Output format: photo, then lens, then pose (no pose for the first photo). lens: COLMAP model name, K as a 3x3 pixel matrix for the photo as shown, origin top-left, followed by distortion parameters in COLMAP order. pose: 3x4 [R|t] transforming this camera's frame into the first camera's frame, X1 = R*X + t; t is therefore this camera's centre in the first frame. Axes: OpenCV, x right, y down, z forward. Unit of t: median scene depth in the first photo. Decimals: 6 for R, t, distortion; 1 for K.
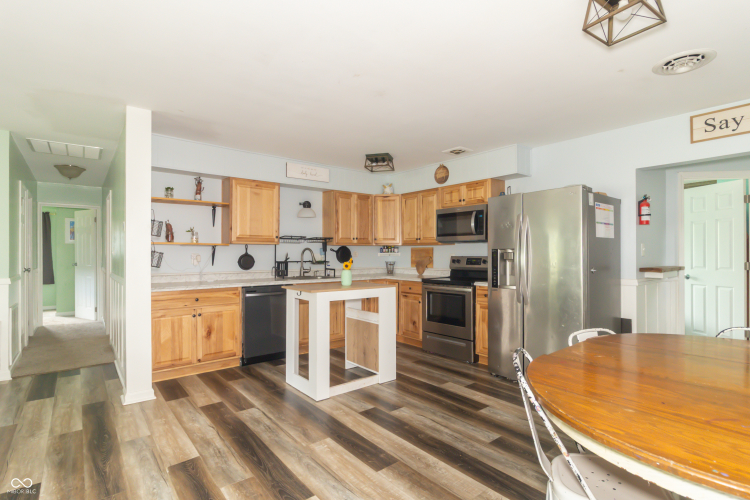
lens RADIAL K [[376.1, 0, 369.4], [0, 376.1, 246.4], [0, 0, 1]] dist [0.004014, 0.002501]
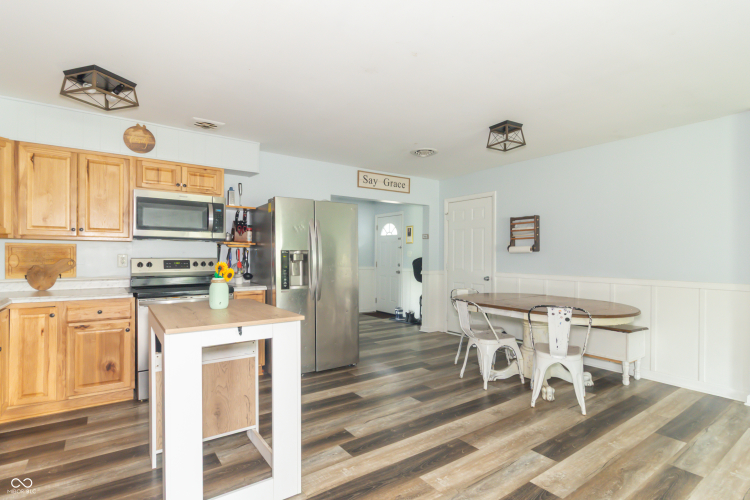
lens RADIAL K [[376.1, 0, 373.7], [0, 376.1, 251.6], [0, 0, 1]] dist [0.004014, 0.002501]
pose [[0.043959, 0.009828, 0.998985, -0.514340], [-0.022579, 0.999706, -0.008841, 0.011413], [-0.998778, -0.022167, 0.044168, 0.584587]]
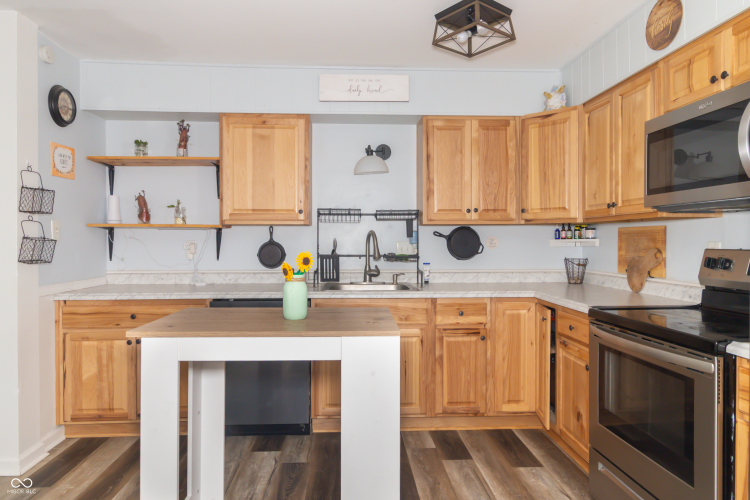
lens RADIAL K [[465.9, 0, 362.2], [0, 465.9, 240.9], [0, 0, 1]] dist [0.001452, -0.004664]
pose [[0.811032, 0.000786, -0.585001, 0.237264], [0.009798, 0.999841, 0.014928, 0.009741], [0.584919, -0.017839, 0.810895, 0.507325]]
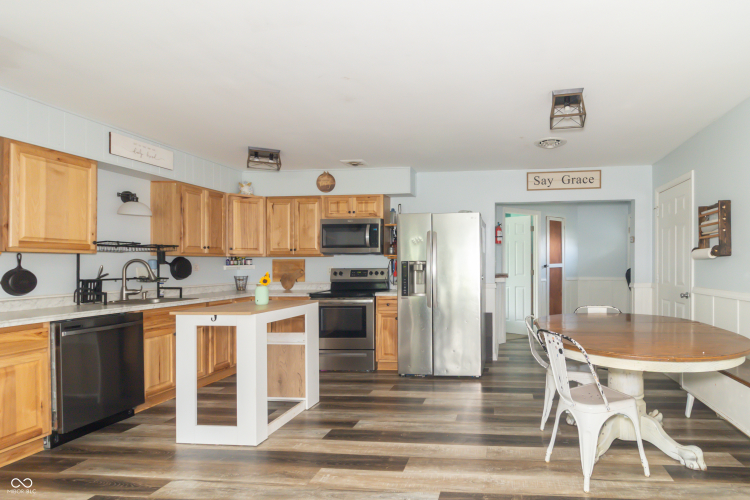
lens RADIAL K [[402.6, 0, 468.8], [0, 402.6, 259.1], [0, 0, 1]] dist [0.017524, -0.005715]
pose [[0.699499, 0.005120, 0.714615, -0.305013], [-0.006295, 0.999980, -0.001003, 0.001027], [-0.714606, -0.003797, 0.699517, 0.034841]]
